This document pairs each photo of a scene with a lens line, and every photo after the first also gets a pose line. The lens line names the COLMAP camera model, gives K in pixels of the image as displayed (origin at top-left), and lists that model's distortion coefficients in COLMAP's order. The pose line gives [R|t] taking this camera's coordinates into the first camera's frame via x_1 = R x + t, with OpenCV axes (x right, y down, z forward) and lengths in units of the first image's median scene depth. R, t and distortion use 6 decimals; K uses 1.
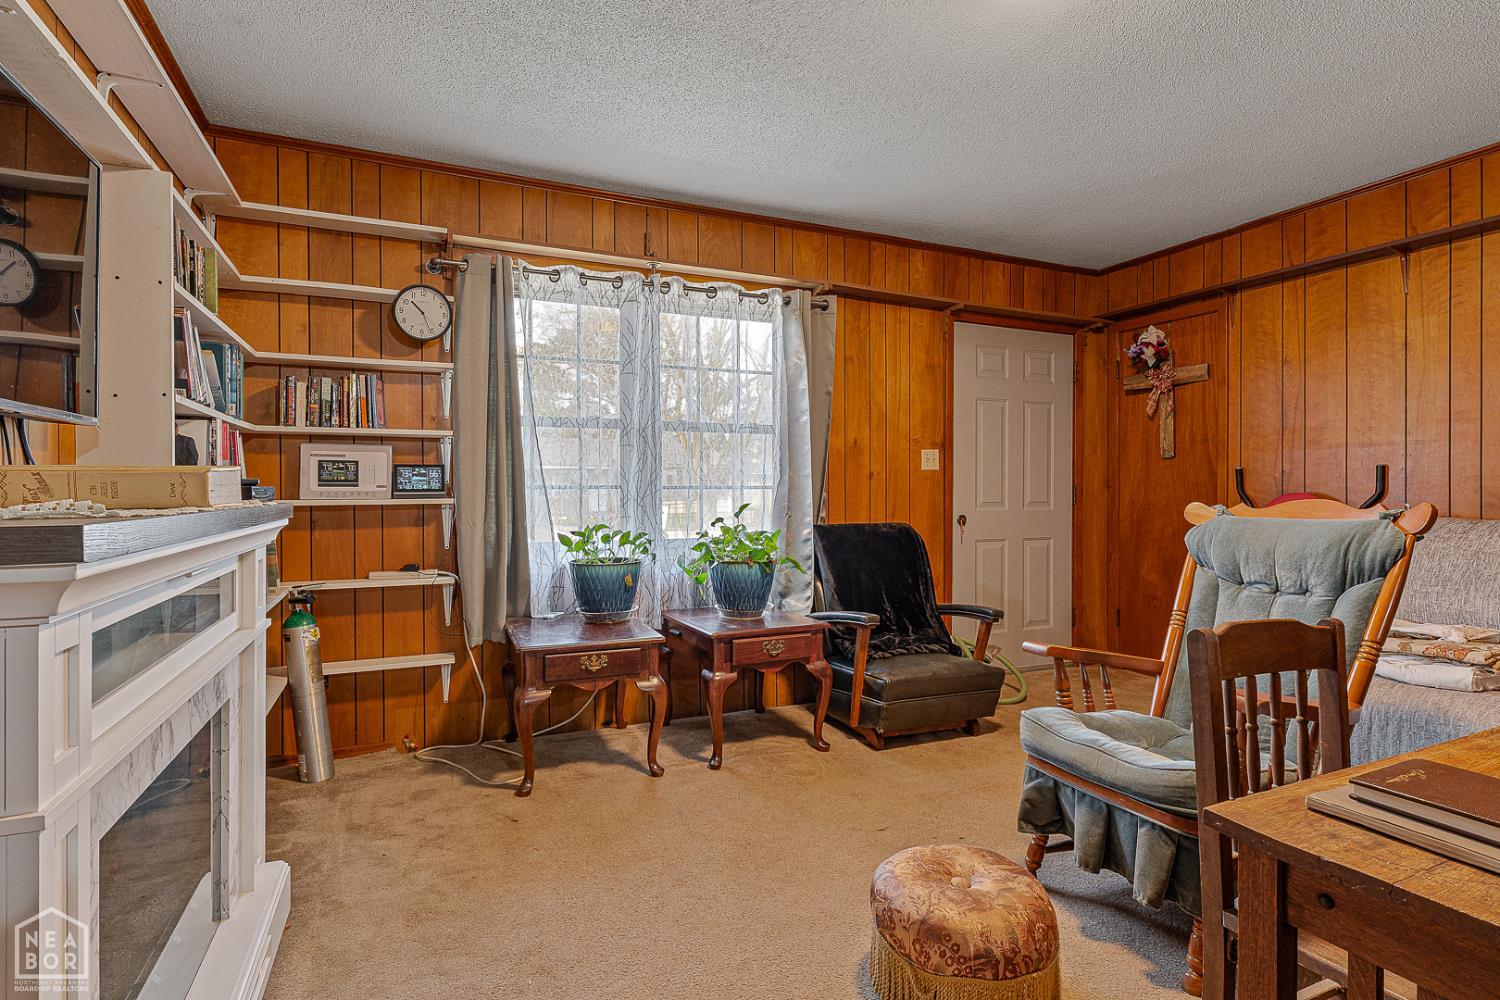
lens RADIAL K [[787.0, 0, 746.8], [0, 787.0, 492.3], [0, 0, 1]] dist [-0.001670, 0.000128]
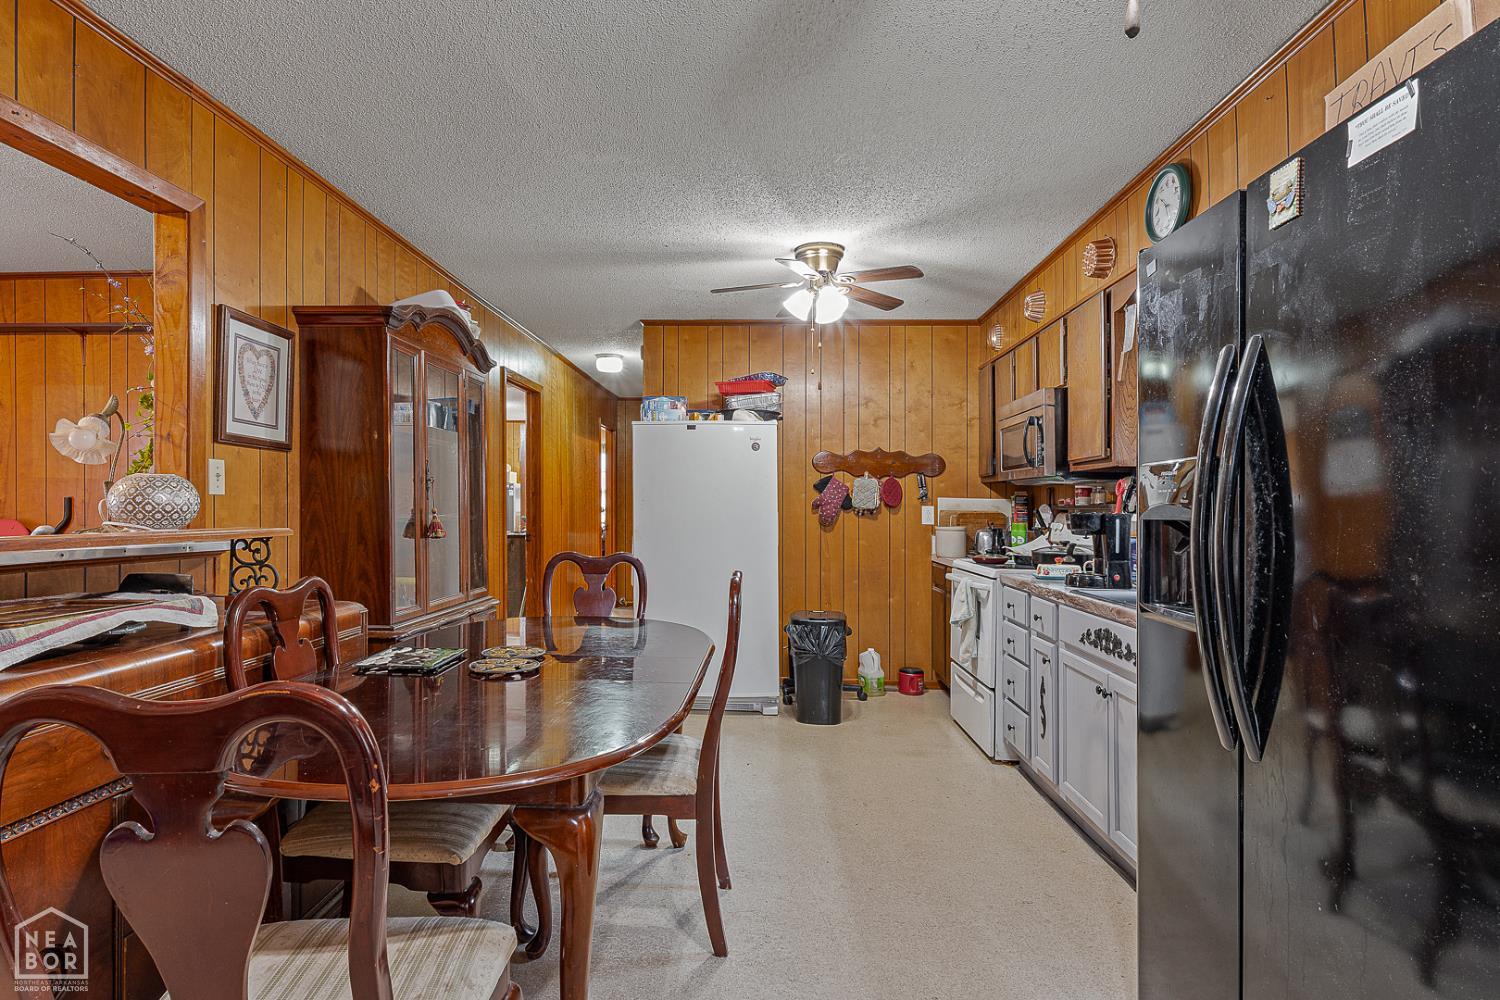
lens RADIAL K [[787.0, 0, 744.3], [0, 787.0, 504.8], [0, 0, 1]] dist [-0.001670, 0.000128]
pose [[0.449412, 0.006799, 0.893299, 0.177462], [-0.006403, 0.999970, -0.004390, -0.025022], [-0.893302, -0.003747, 0.449442, -0.569024]]
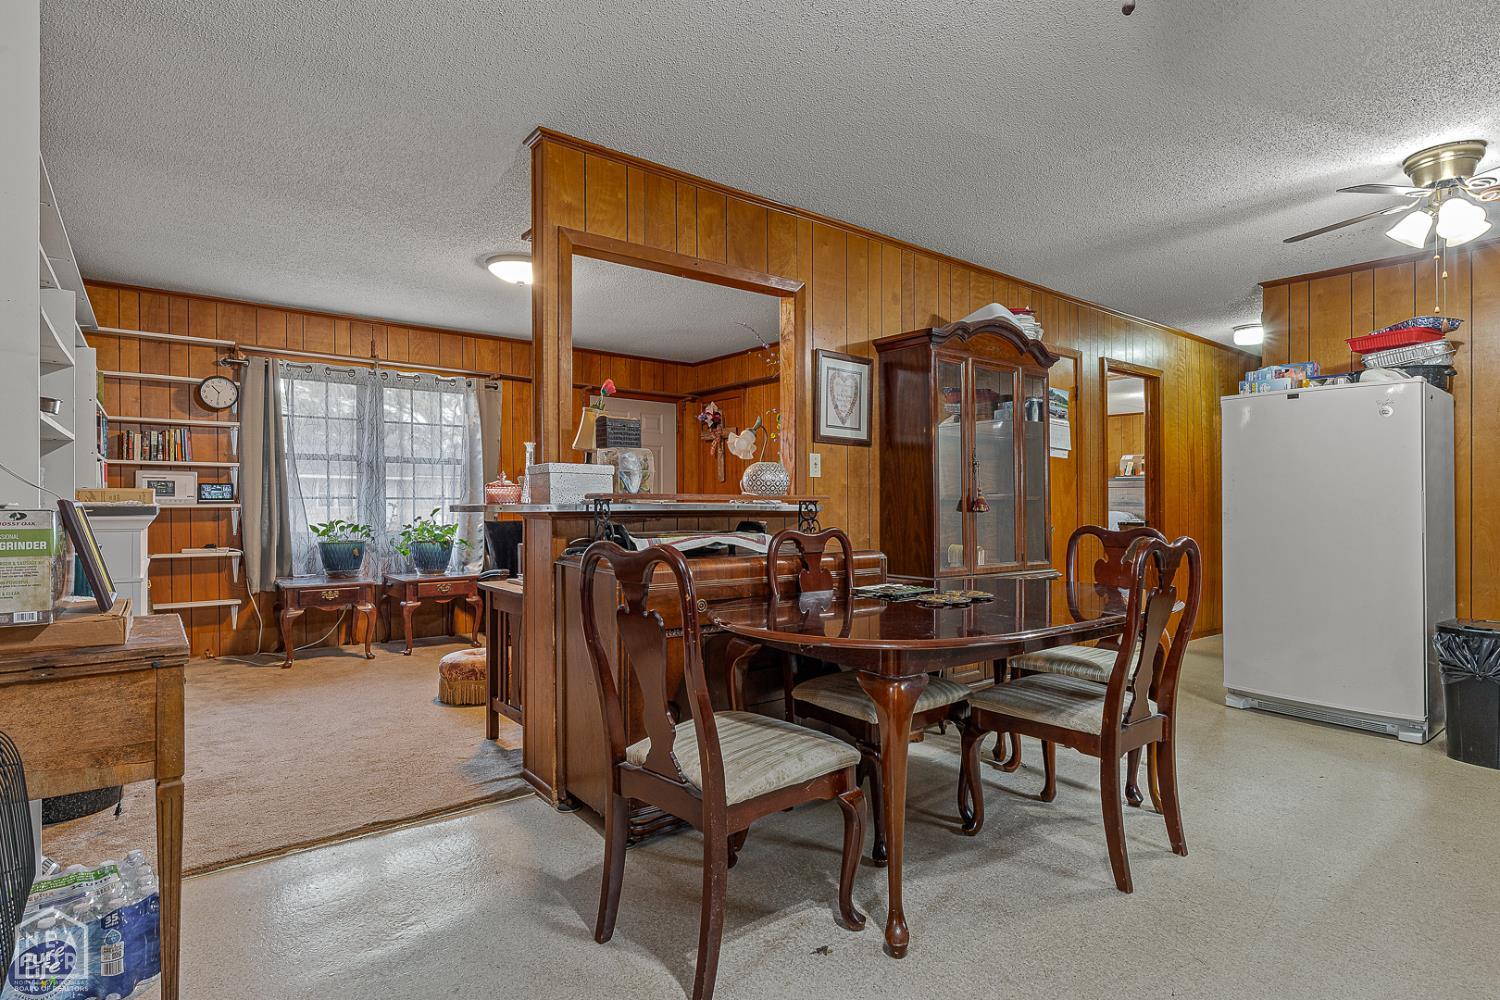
lens RADIAL K [[787.0, 0, 763.6], [0, 787.0, 514.2], [0, 0, 1]] dist [-0.001670, 0.000128]
pose [[0.968110, 0.000101, 0.250525, 0.273181], [-0.003195, 0.999924, 0.011942, 0.005885], [-0.250505, -0.012362, 0.968036, -0.857491]]
